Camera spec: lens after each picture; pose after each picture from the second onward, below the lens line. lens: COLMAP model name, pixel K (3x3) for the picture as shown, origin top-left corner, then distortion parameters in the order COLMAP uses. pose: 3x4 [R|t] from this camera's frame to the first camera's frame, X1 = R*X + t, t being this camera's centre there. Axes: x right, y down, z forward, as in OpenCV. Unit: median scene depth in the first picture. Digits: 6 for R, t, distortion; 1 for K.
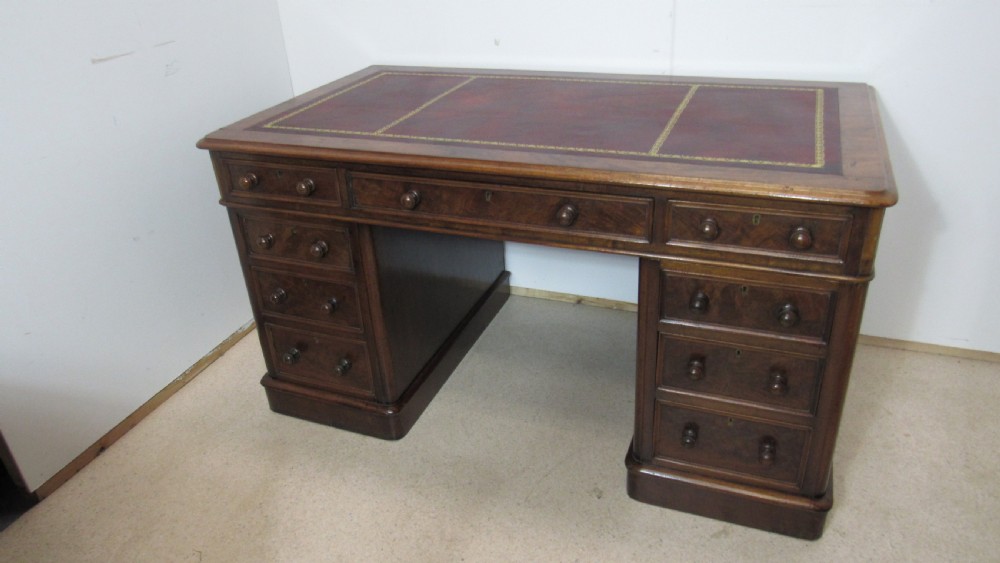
lens RADIAL K [[716.6, 0, 500.0], [0, 716.6, 281.5], [0, 0, 1]] dist [-0.027264, 0.006597]
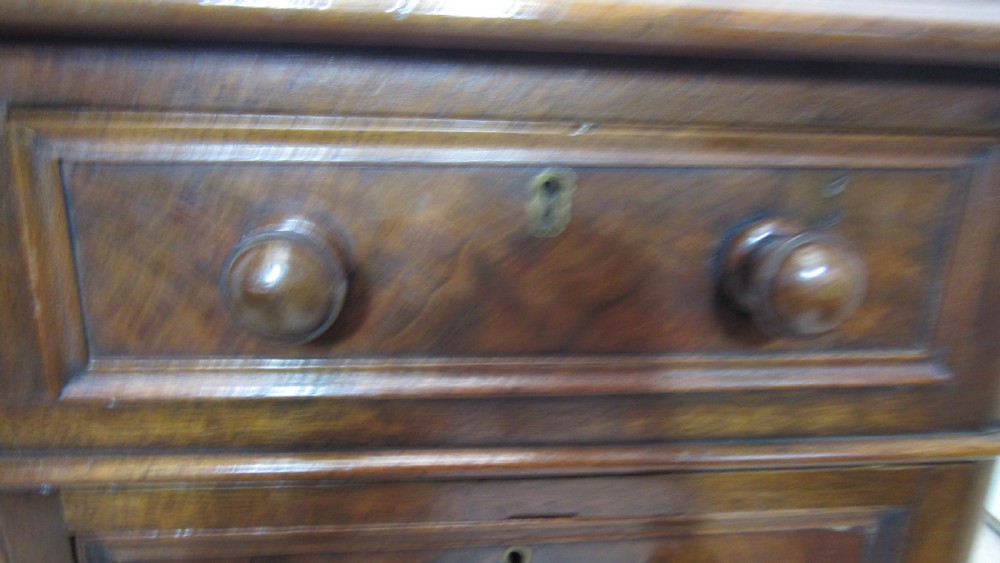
lens RADIAL K [[730.4, 0, 500.0], [0, 730.4, 281.5], [0, 0, 1]] dist [-0.003401, 0.000653]
pose [[0.880225, -0.068748, 0.469550, 0.217269], [0.145962, 0.980707, -0.130036, -0.037080], [-0.451551, 0.182997, 0.873277, 0.708406]]
